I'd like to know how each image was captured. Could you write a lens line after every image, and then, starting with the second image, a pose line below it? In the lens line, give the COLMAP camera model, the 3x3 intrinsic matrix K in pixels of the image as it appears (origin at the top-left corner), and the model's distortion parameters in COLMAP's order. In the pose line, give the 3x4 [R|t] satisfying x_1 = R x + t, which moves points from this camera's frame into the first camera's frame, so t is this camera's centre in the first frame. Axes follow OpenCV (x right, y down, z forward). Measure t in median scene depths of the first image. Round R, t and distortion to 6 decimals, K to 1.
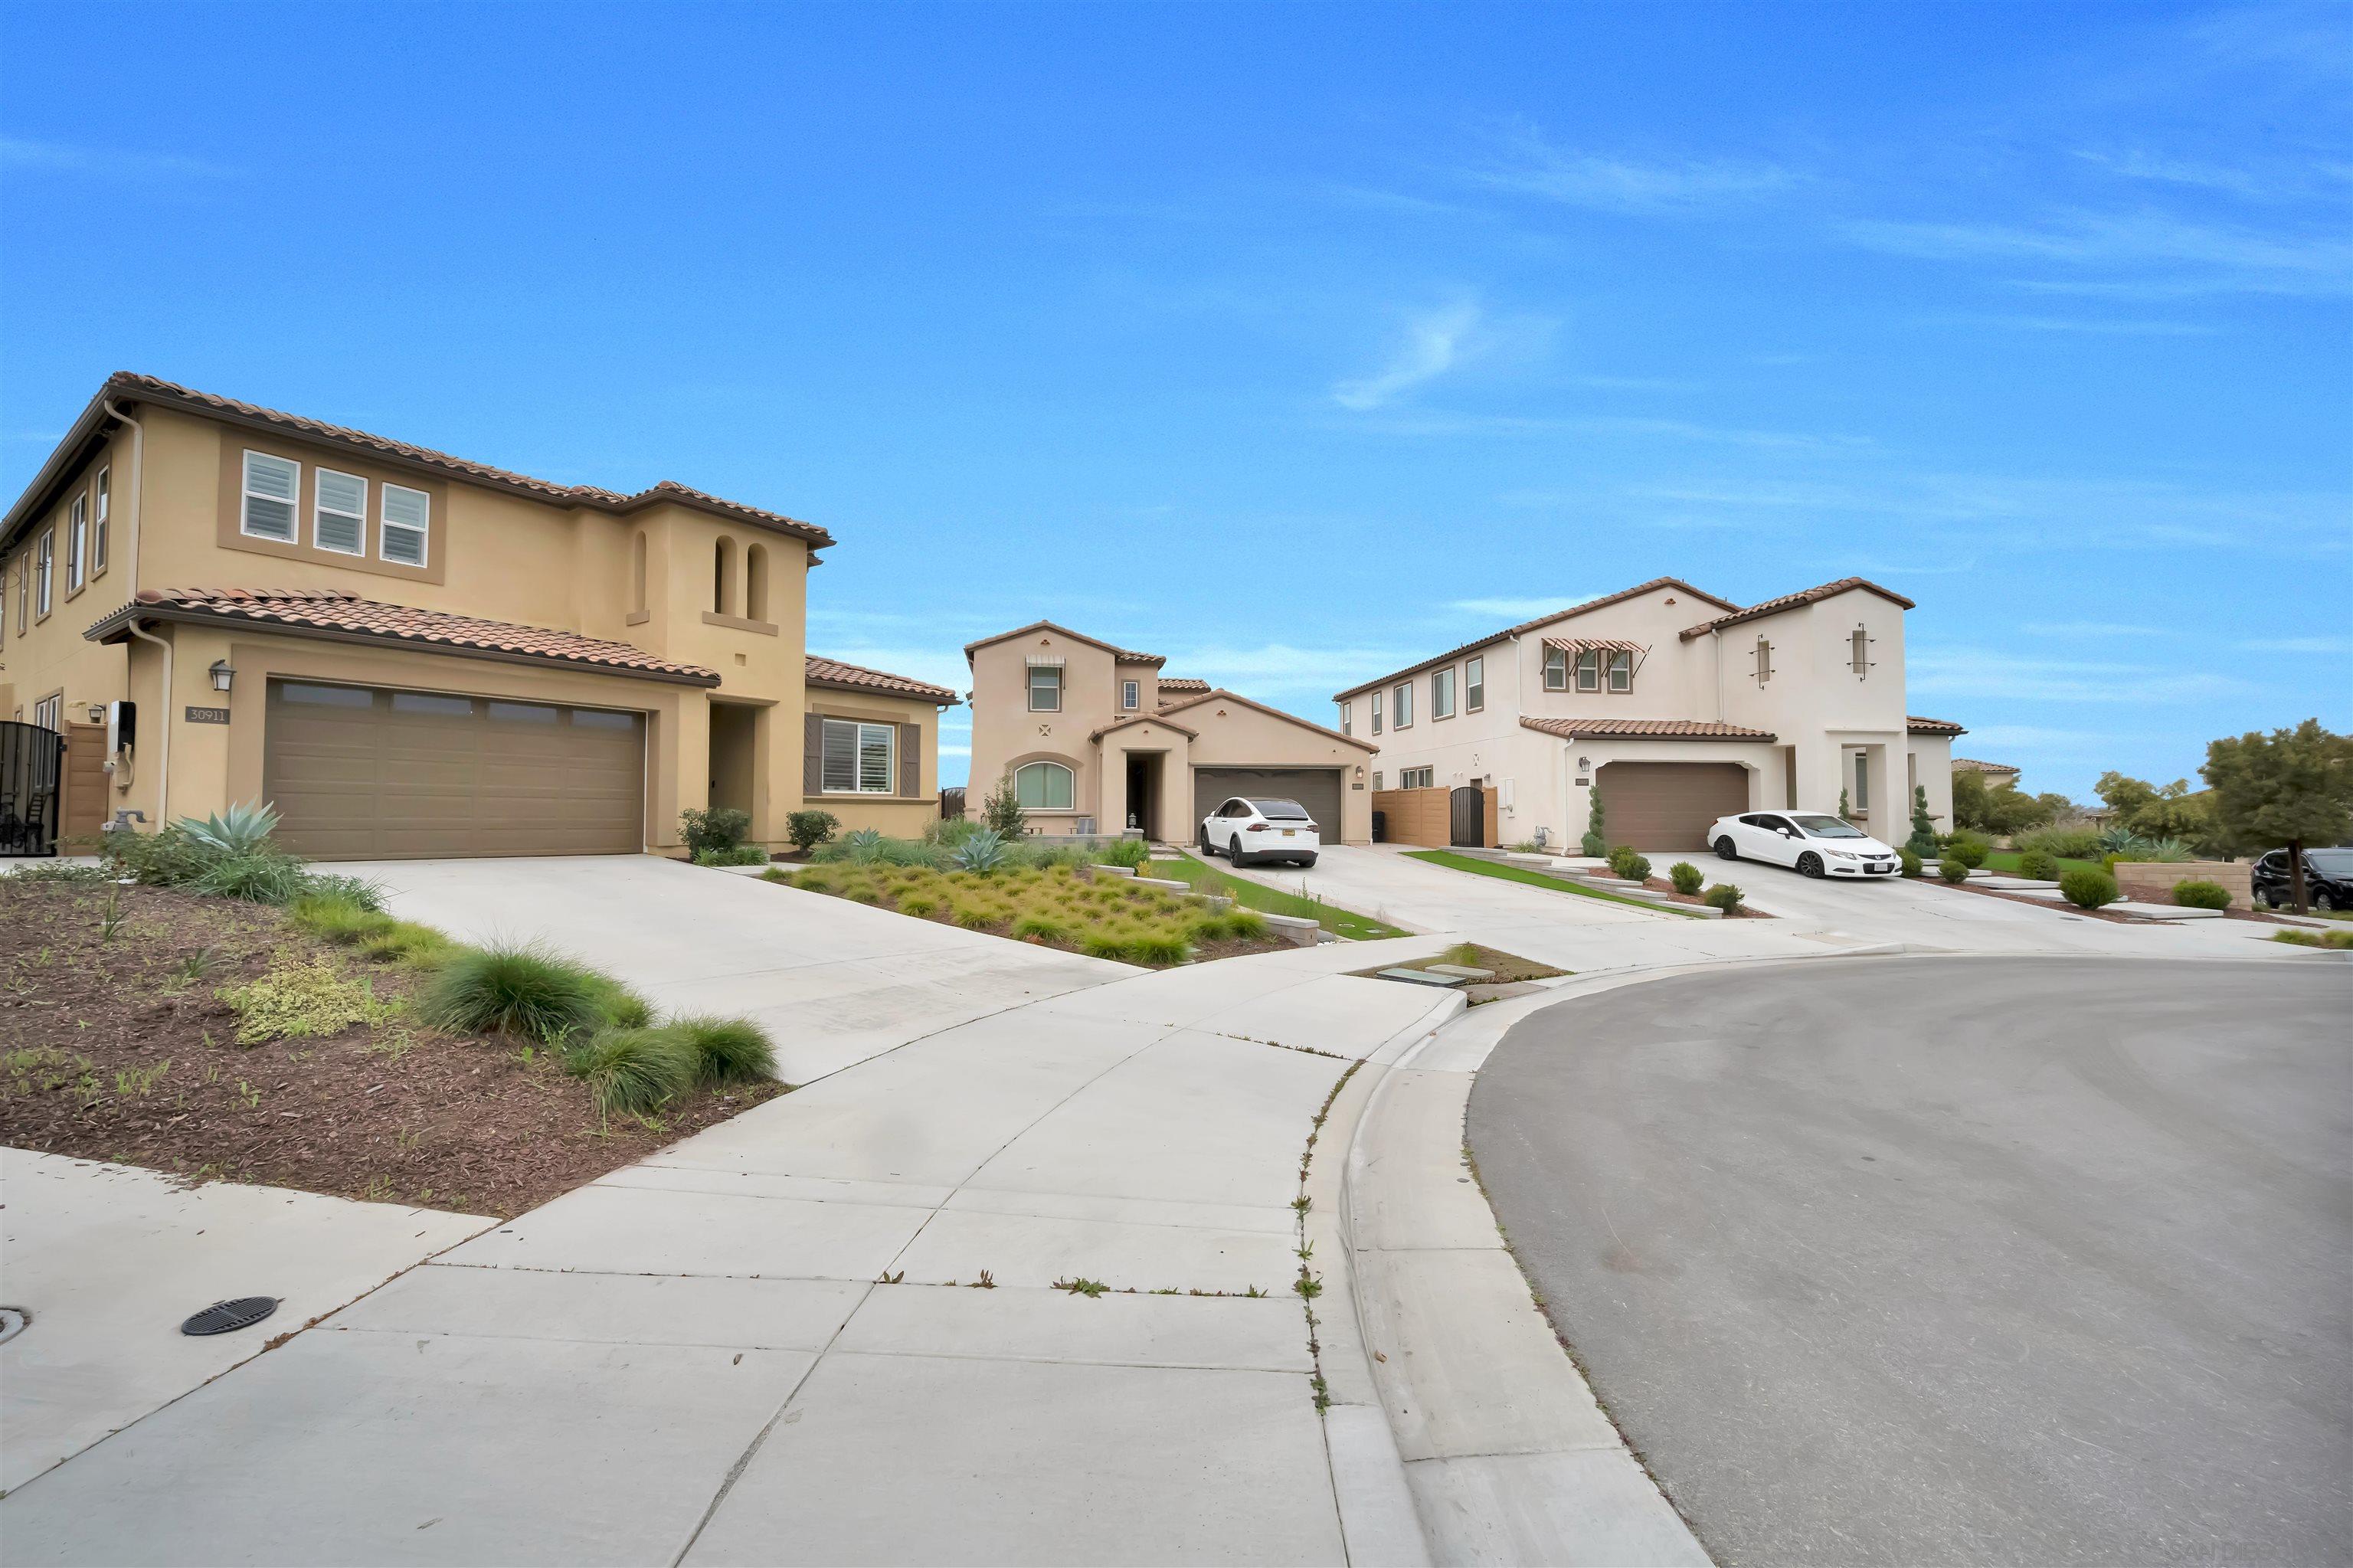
lens RADIAL K [[932.0, 0, 1176.5], [0, 932.0, 784.0], [0, 0, 1]] dist [-0.001249, -0.000263]
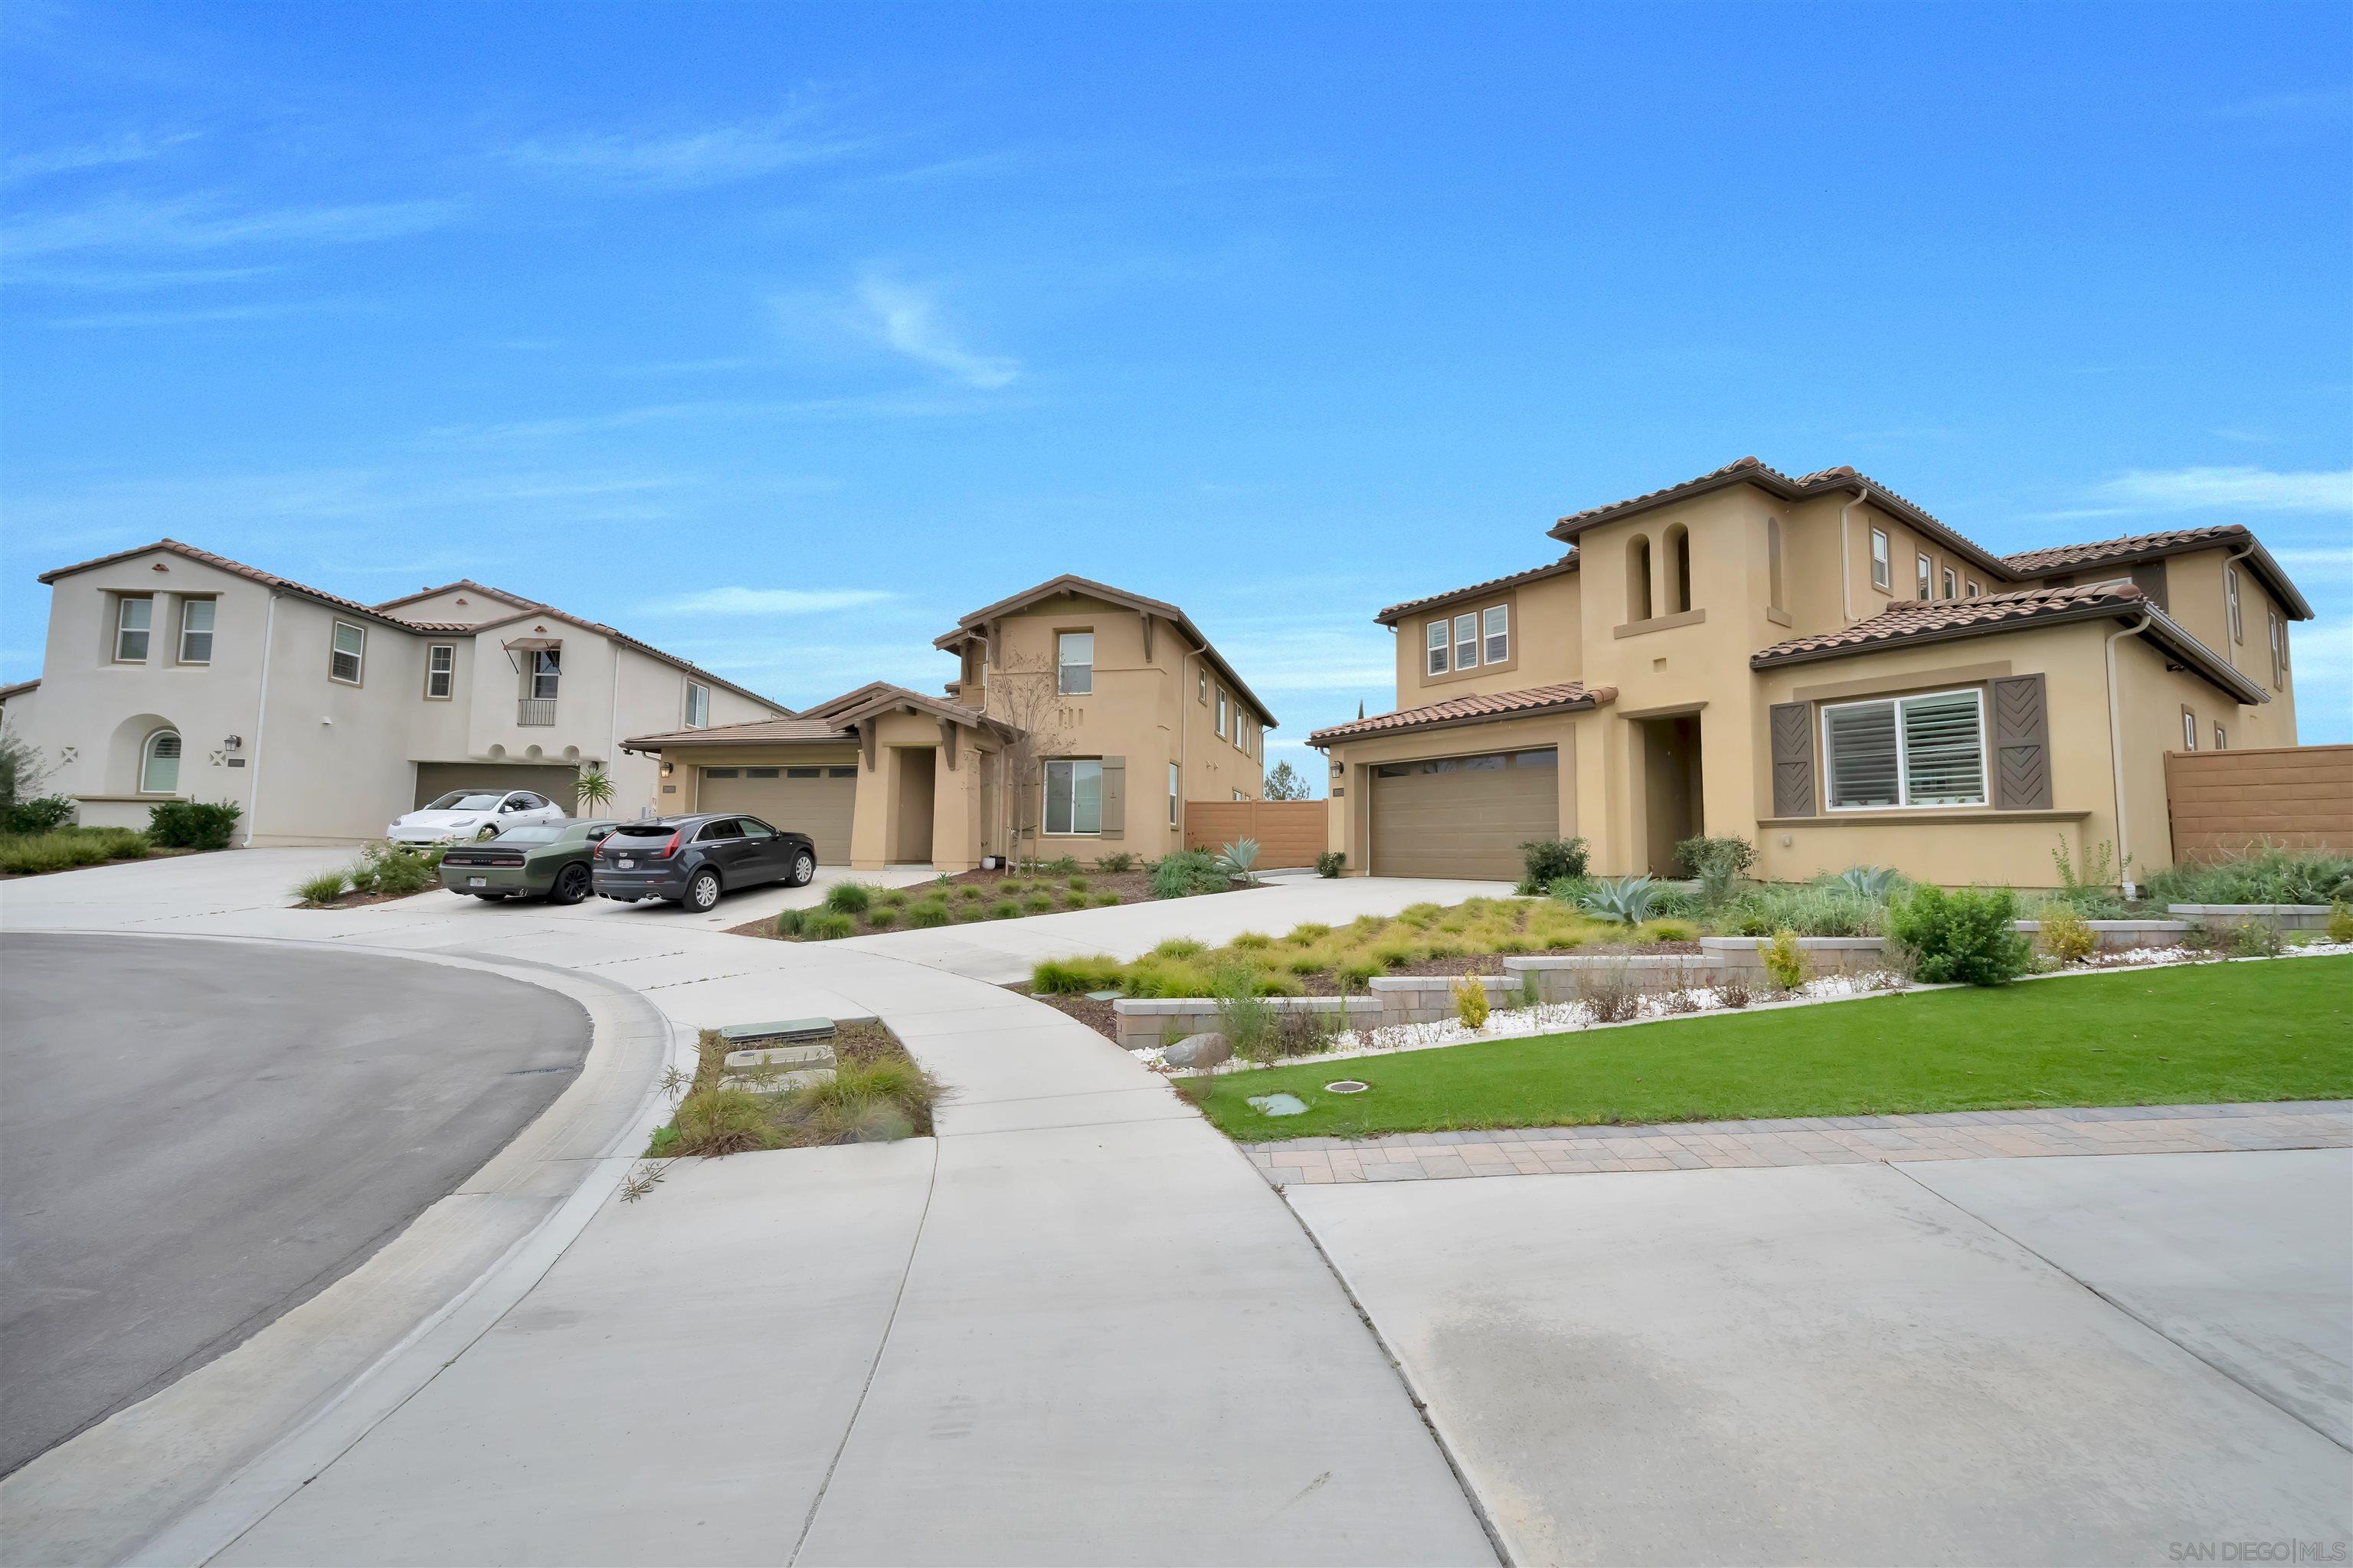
lens RADIAL K [[932.0, 0, 1176.5], [0, 932.0, 784.0], [0, 0, 1]] dist [-0.001249, -0.000263]
pose [[-0.369688, -0.087828, -0.924996, 0.514831], [0.015020, 0.994828, -0.100462, 0.060124], [0.929035, -0.051033, -0.366456, 0.940122]]
